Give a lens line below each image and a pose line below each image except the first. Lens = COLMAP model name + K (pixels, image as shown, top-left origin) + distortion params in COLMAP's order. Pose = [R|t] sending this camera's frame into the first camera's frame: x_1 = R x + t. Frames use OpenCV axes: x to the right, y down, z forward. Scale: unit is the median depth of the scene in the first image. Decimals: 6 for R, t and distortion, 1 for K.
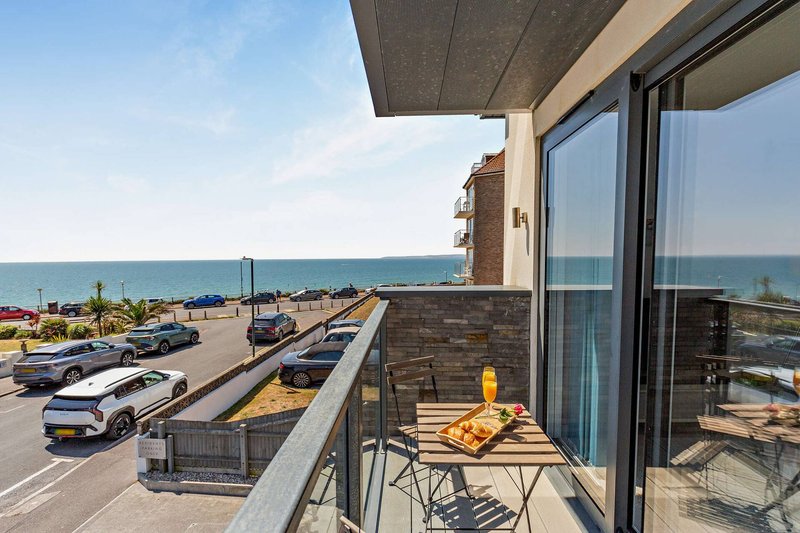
lens RADIAL K [[367.0, 0, 402.0], [0, 367.0, 278.8], [0, 0, 1]] dist [0.003687, 0.000615]
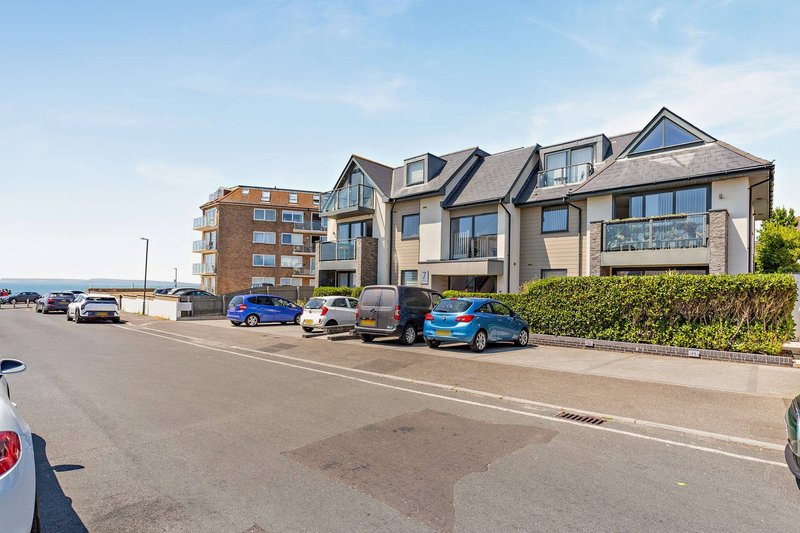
lens RADIAL K [[405.3, 0, 400.8], [0, 405.3, 287.7], [0, 0, 1]] dist [0.000889, 0.000204]
pose [[0.655750, 0.021855, 0.754662, -1.601589], [0.022650, 0.998561, -0.048600, 0.442249], [-0.754638, 0.048963, 0.654312, -1.721619]]
